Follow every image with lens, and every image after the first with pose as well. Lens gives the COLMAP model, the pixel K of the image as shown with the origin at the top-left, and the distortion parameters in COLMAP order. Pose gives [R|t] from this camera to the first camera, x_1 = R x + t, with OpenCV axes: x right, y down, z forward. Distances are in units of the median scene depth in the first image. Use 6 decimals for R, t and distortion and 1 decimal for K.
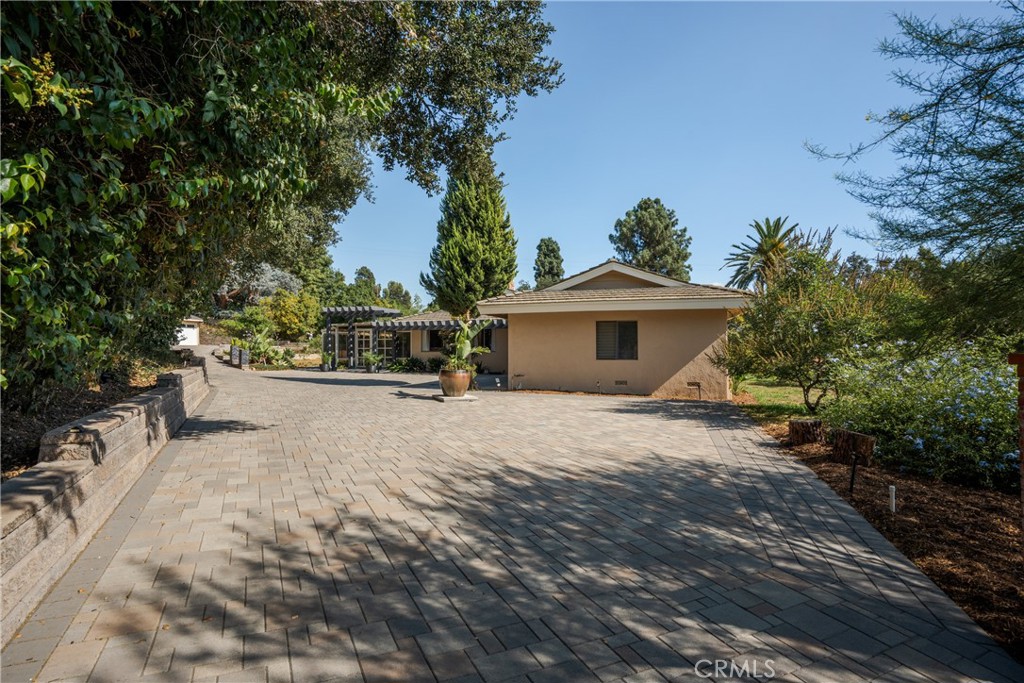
lens RADIAL K [[506.3, 0, 512.0], [0, 506.3, 341.5], [0, 0, 1]] dist [-0.052043, 0.000051]
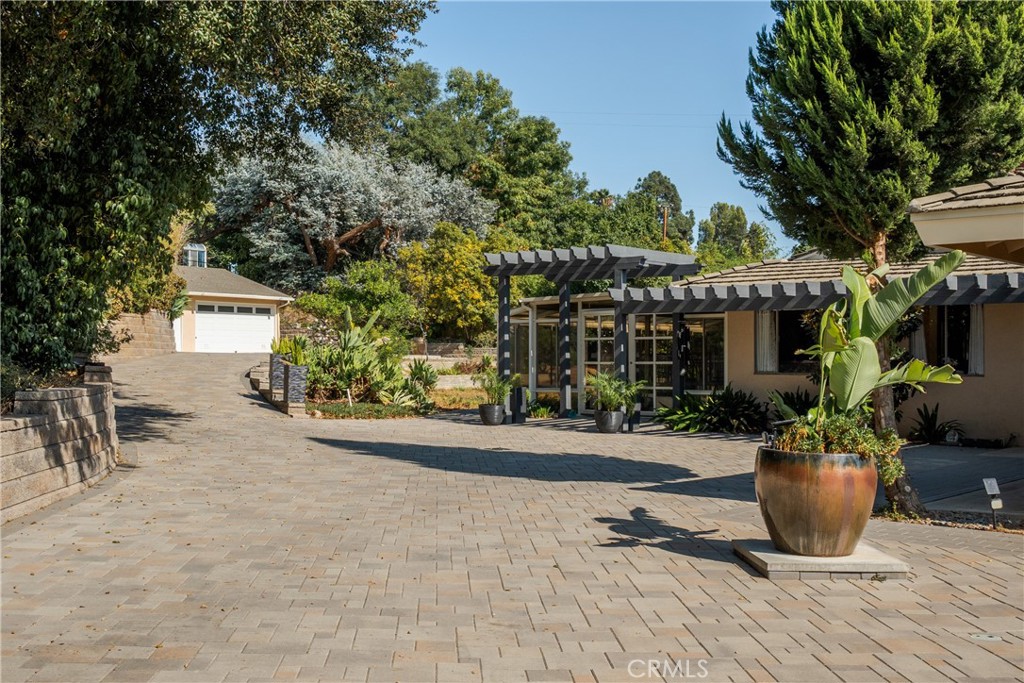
lens RADIAL K [[1184.8, 0, 512.0], [0, 1184.8, 341.5], [0, 0, 1]] dist [-0.004276, 0.016663]
pose [[0.916520, 0.000246, -0.399989, -0.006142], [-0.001697, 0.999993, -0.003272, 0.000875], [0.399986, 0.003678, 0.916514, 0.192779]]
